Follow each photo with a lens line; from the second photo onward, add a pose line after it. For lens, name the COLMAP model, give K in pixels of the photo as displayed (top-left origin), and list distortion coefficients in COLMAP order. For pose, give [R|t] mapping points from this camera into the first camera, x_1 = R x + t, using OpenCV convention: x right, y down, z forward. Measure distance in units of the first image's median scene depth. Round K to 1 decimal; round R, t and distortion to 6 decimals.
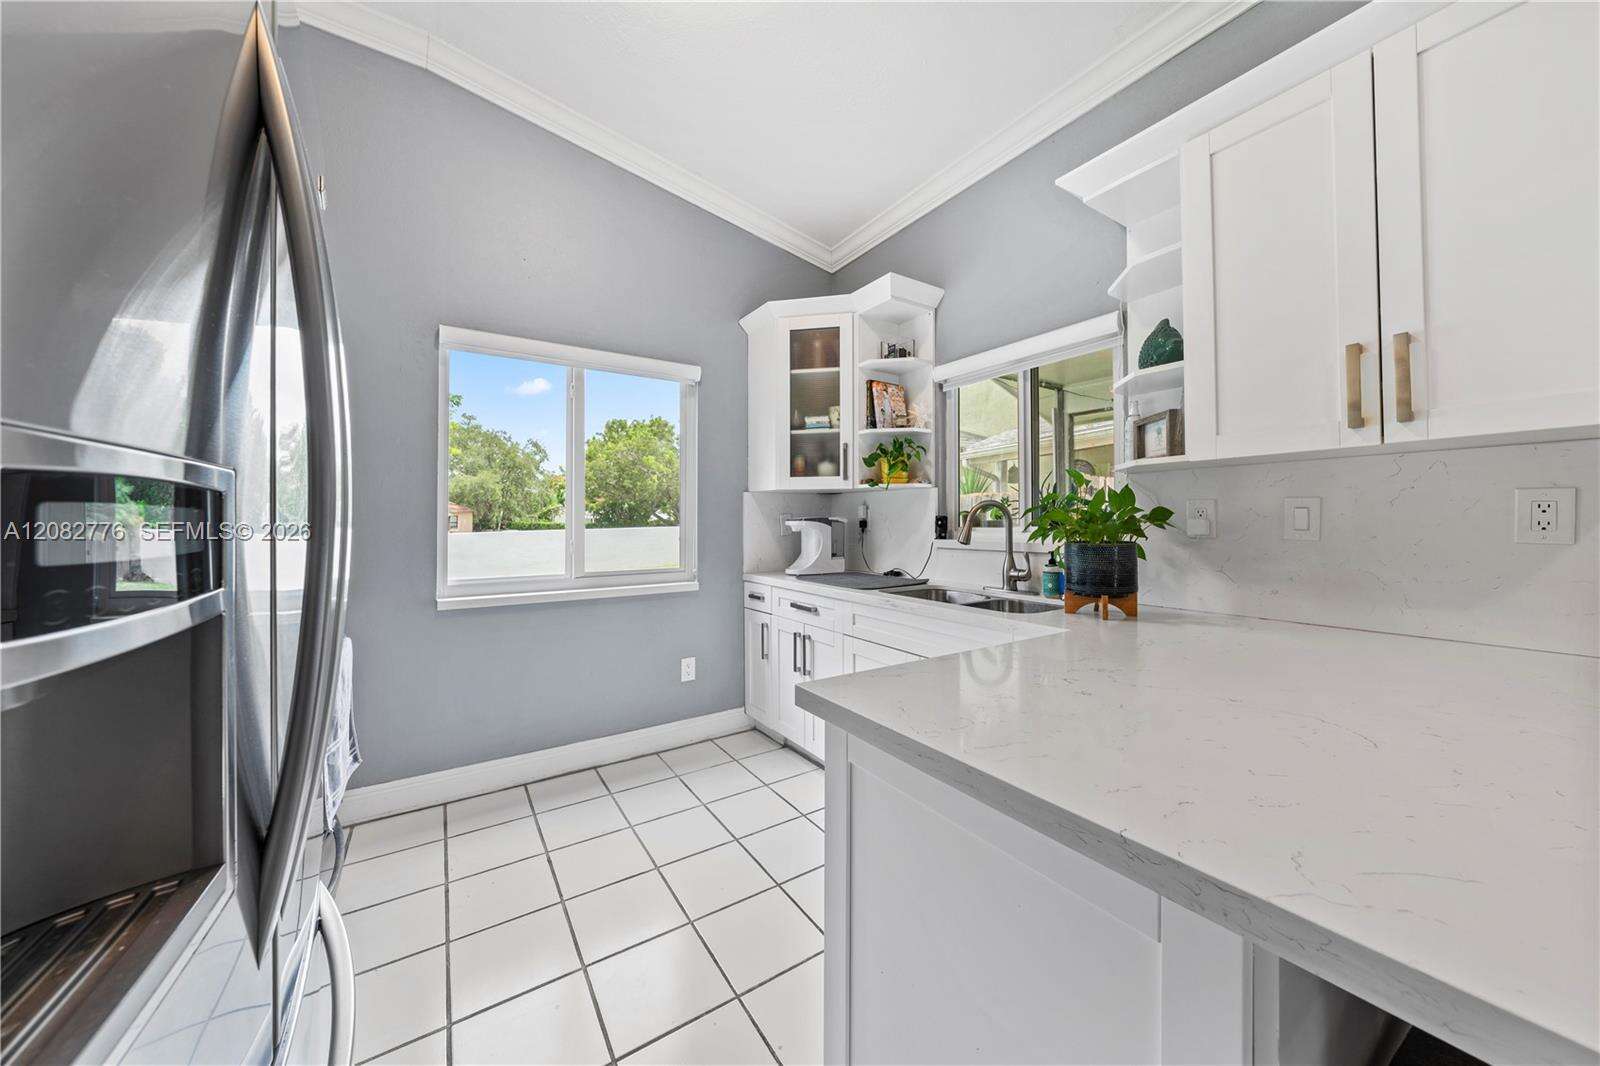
lens RADIAL K [[544.6, 0, 802.3], [0, 544.6, 529.0], [0, 0, 1]] dist [-0.000409, 0.000202]
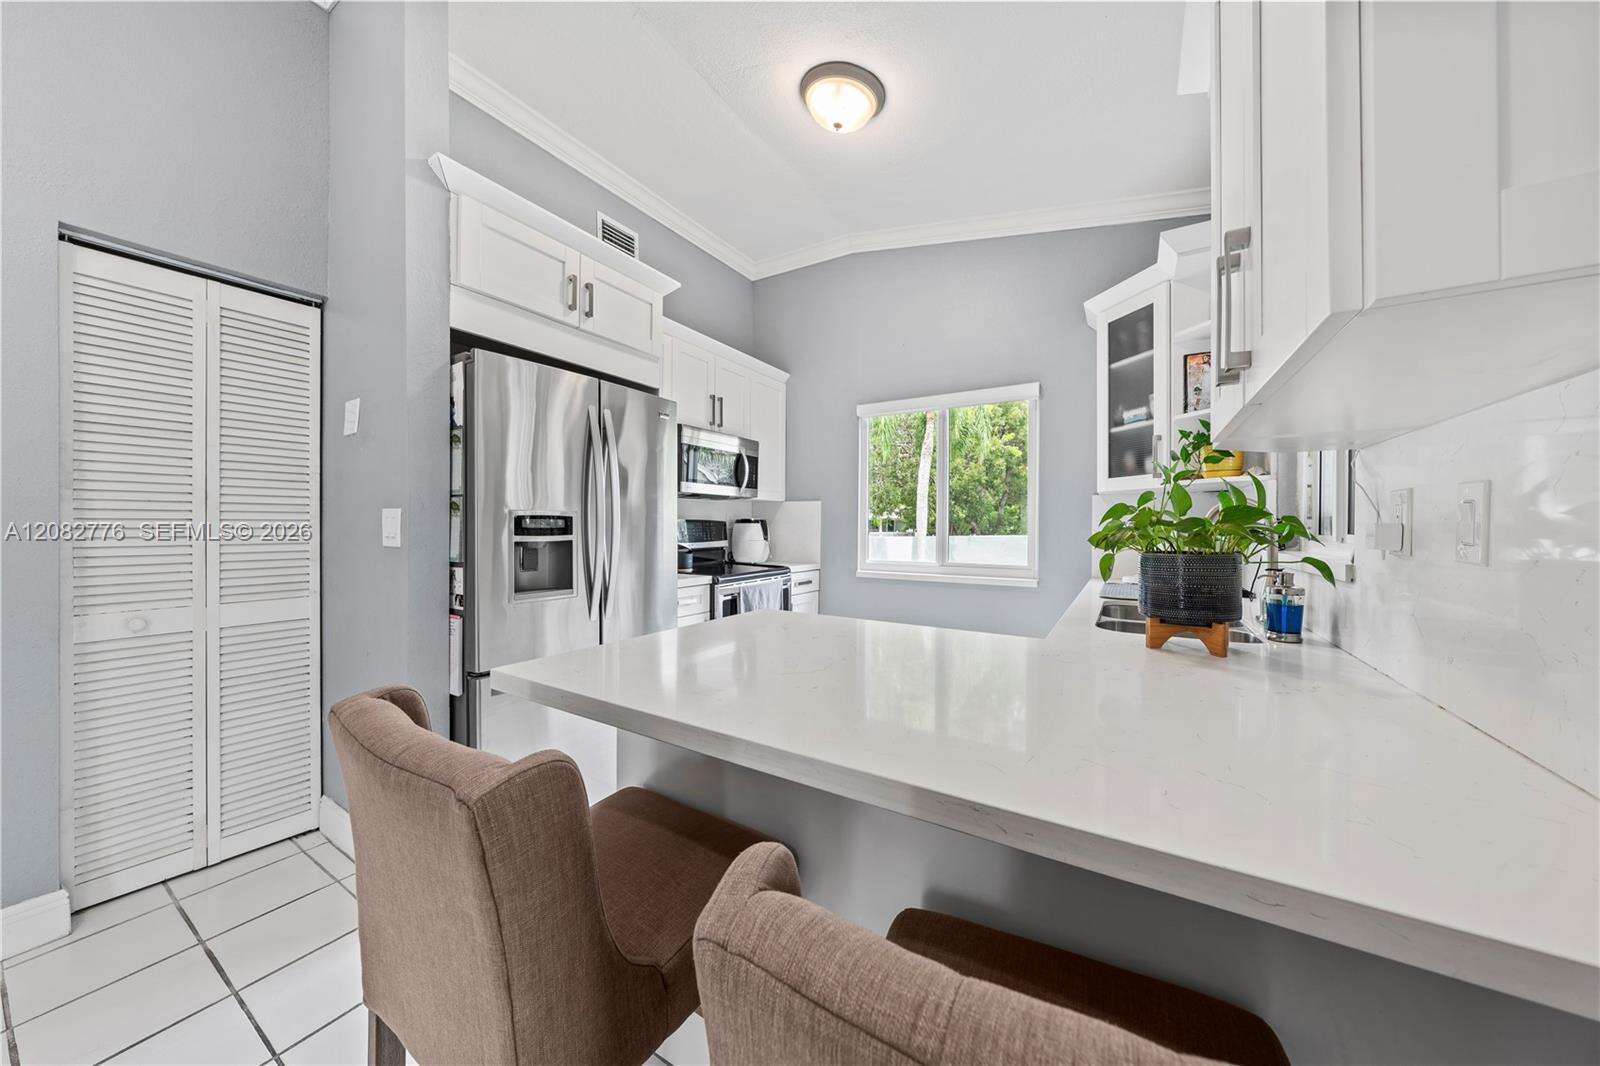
lens RADIAL K [[544.6, 0, 802.3], [0, 544.6, 529.0], [0, 0, 1]] dist [-0.000409, 0.000202]
pose [[0.418050, 0.012069, -0.908344, 0.625529], [-0.018023, 0.999825, 0.004990, -0.001570], [0.908245, 0.014285, 0.418194, 0.120215]]
